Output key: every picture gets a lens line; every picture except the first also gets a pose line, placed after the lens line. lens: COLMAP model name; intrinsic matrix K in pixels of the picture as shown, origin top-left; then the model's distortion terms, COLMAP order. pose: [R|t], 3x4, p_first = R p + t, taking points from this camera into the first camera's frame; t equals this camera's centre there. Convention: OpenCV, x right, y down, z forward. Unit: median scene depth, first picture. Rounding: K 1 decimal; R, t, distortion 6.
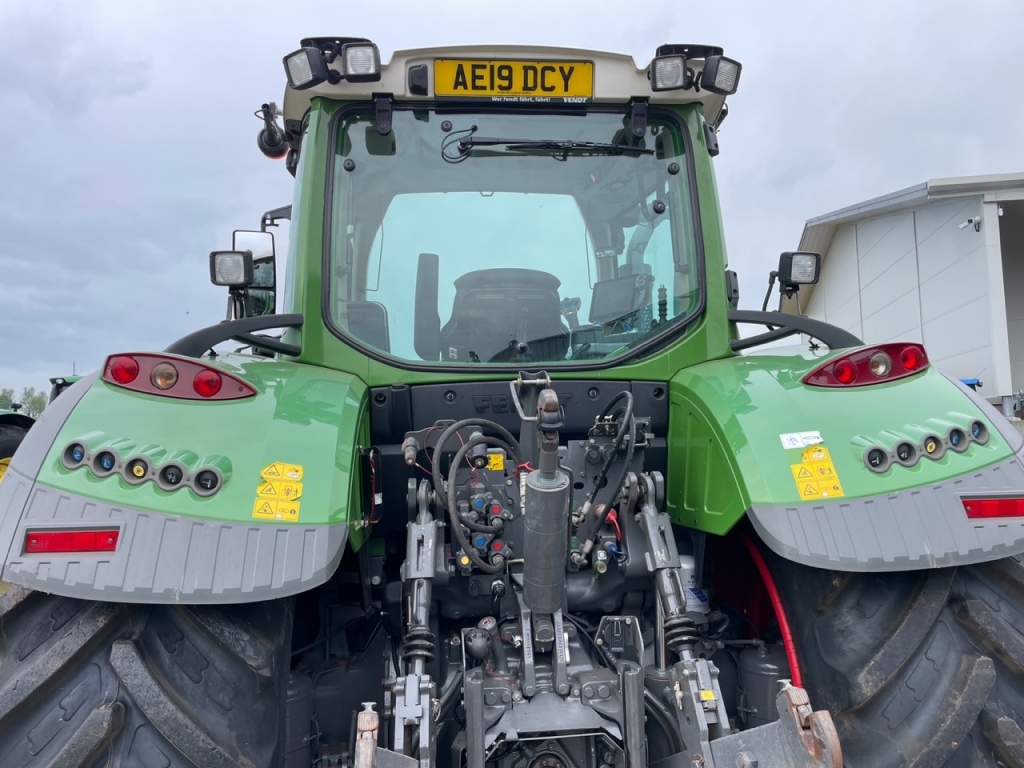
lens RADIAL K [[766.5, 0, 512.4], [0, 766.5, 383.4], [0, 0, 1]] dist [0.079396, -0.096690]
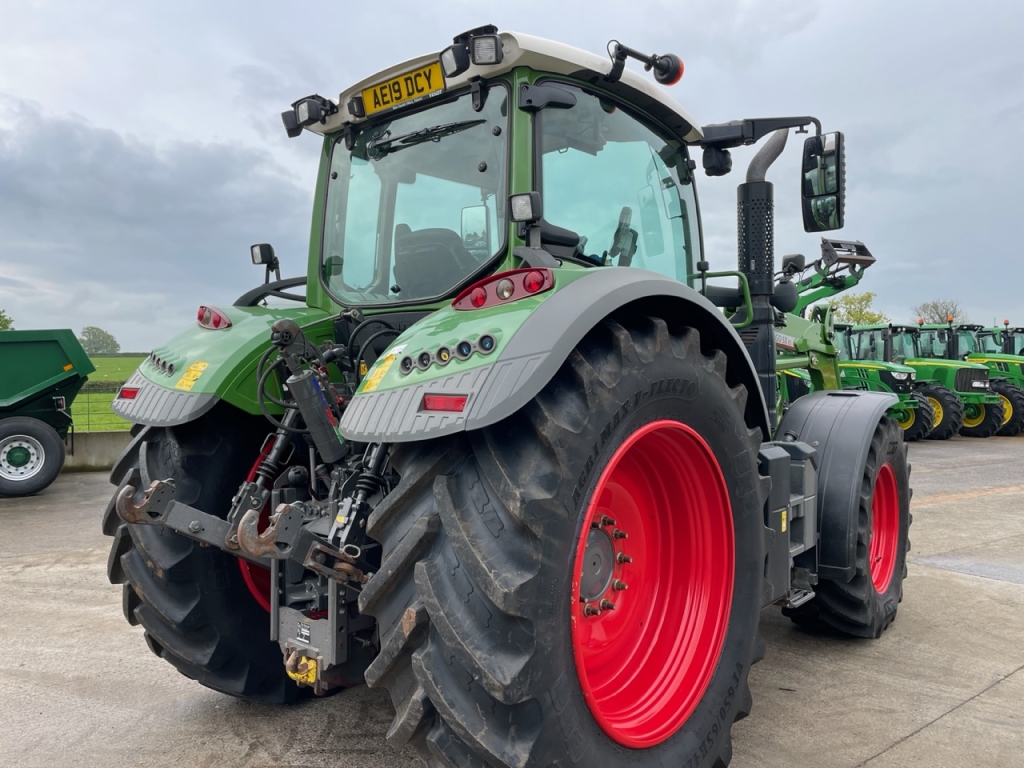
lens RADIAL K [[766.5, 0, 514.3], [0, 766.5, 377.7], [0, 0, 1]] dist [0.079396, -0.096690]
pose [[0.725987, 0.009901, -0.687637, 1.103462], [0.104035, 0.986808, 0.124046, -0.036987], [0.679793, -0.161594, 0.715380, 0.065304]]
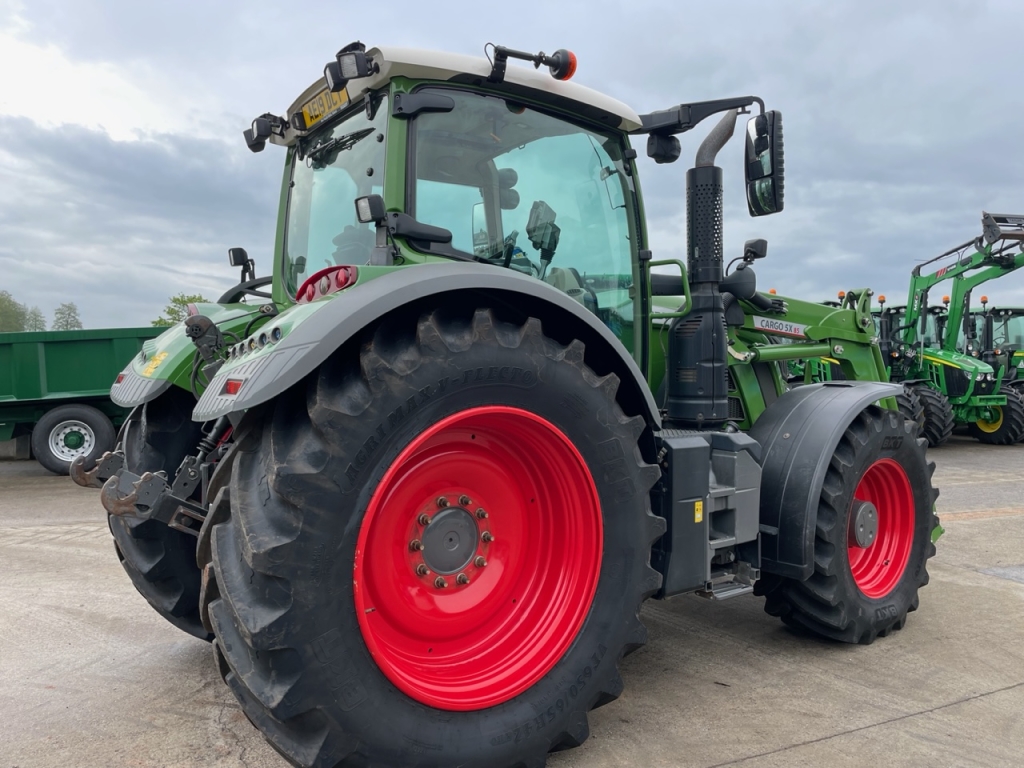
lens RADIAL K [[766.5, 0, 509.1], [0, 766.5, 378.8], [0, 0, 1]] dist [0.079396, -0.096690]
pose [[0.546684, 0.022386, -0.837040, 1.485395], [0.127964, 0.985667, 0.109936, 0.016620], [0.827504, -0.167211, 0.535984, 0.395133]]
